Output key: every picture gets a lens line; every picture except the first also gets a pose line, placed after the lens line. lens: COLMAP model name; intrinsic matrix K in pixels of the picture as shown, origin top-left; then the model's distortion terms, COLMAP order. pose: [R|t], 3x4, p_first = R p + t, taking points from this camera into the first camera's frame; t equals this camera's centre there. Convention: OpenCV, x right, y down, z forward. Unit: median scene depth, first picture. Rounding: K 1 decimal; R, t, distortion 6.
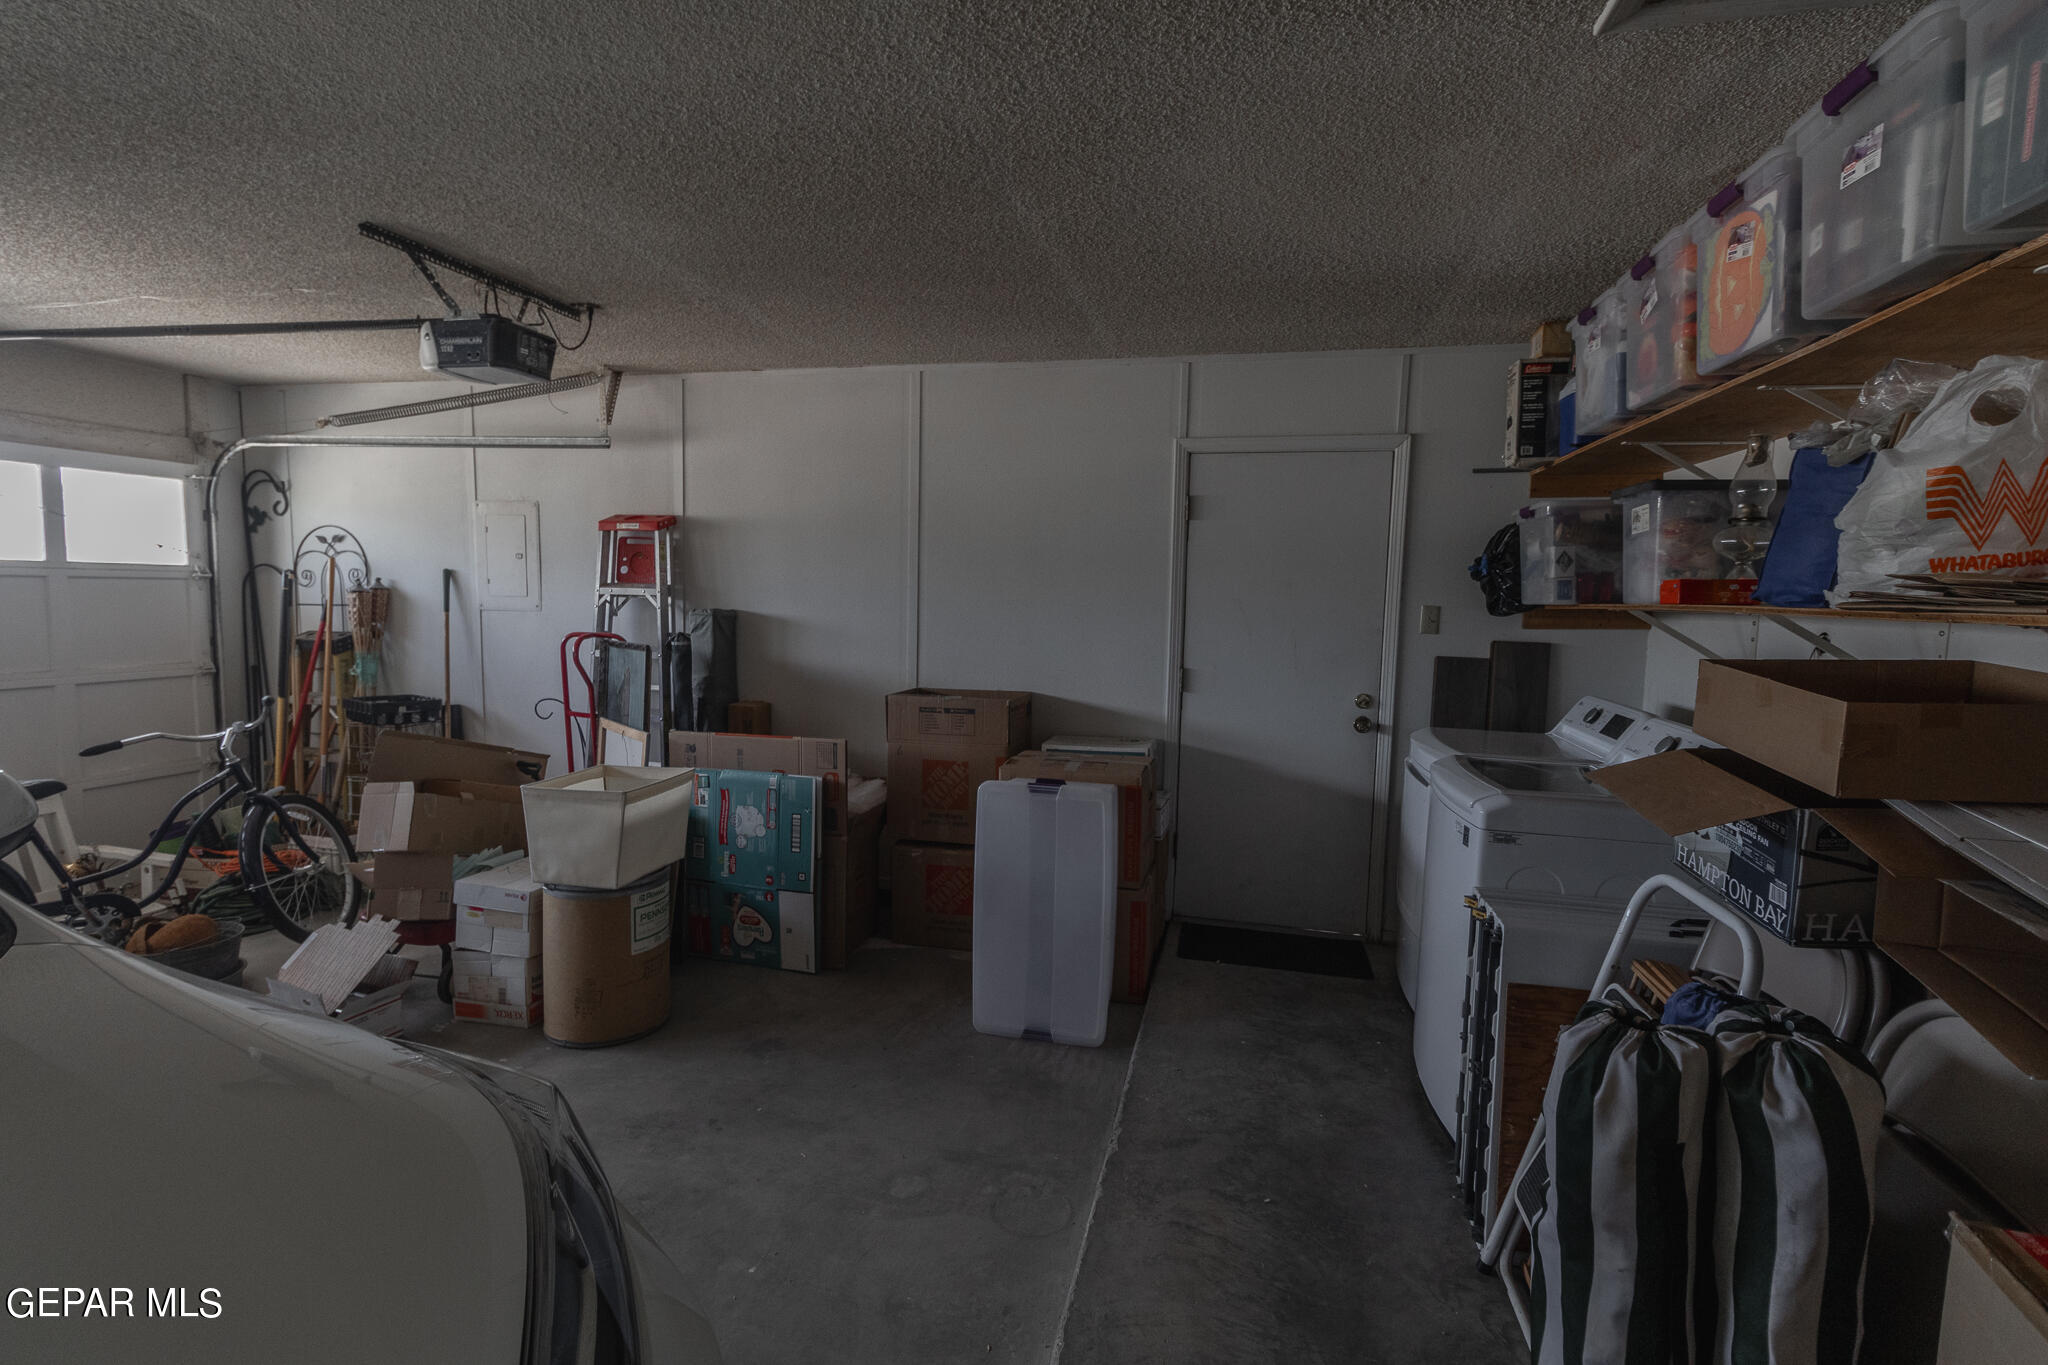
lens RADIAL K [[952.1, 0, 1020.8], [0, 952.1, 679.0], [0, 0, 1]] dist [0.008576, 0.000153]
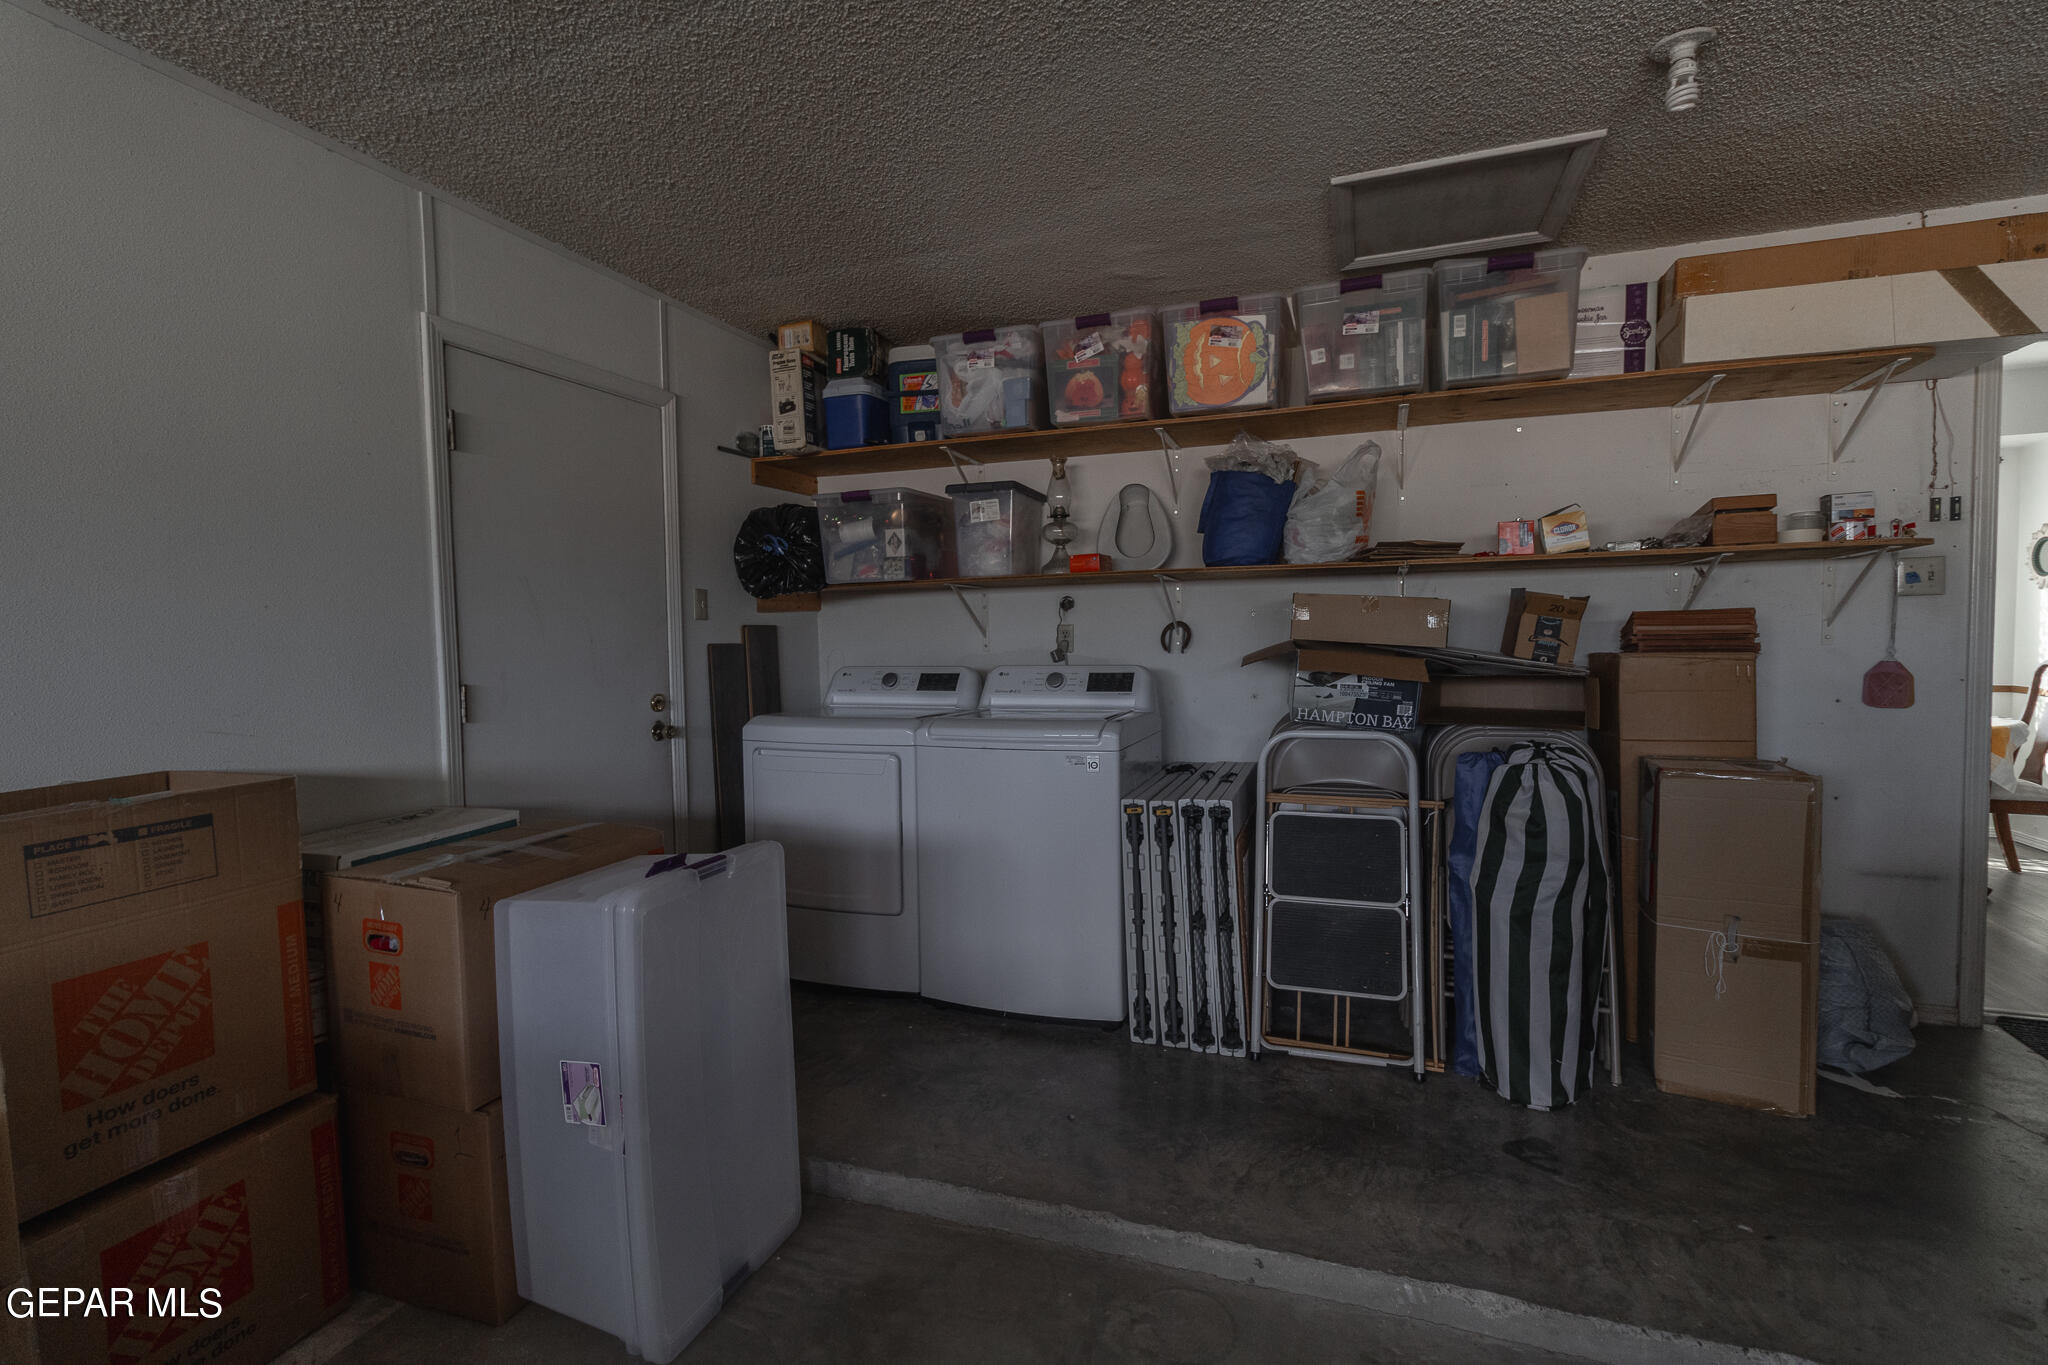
lens RADIAL K [[952.1, 0, 1020.8], [0, 952.1, 679.0], [0, 0, 1]] dist [0.008576, 0.000153]
pose [[0.105791, -0.075698, 0.991503, -0.449295], [0.112618, 0.991595, 0.063689, -0.015365], [-0.987991, 0.104923, 0.113427, 0.608141]]
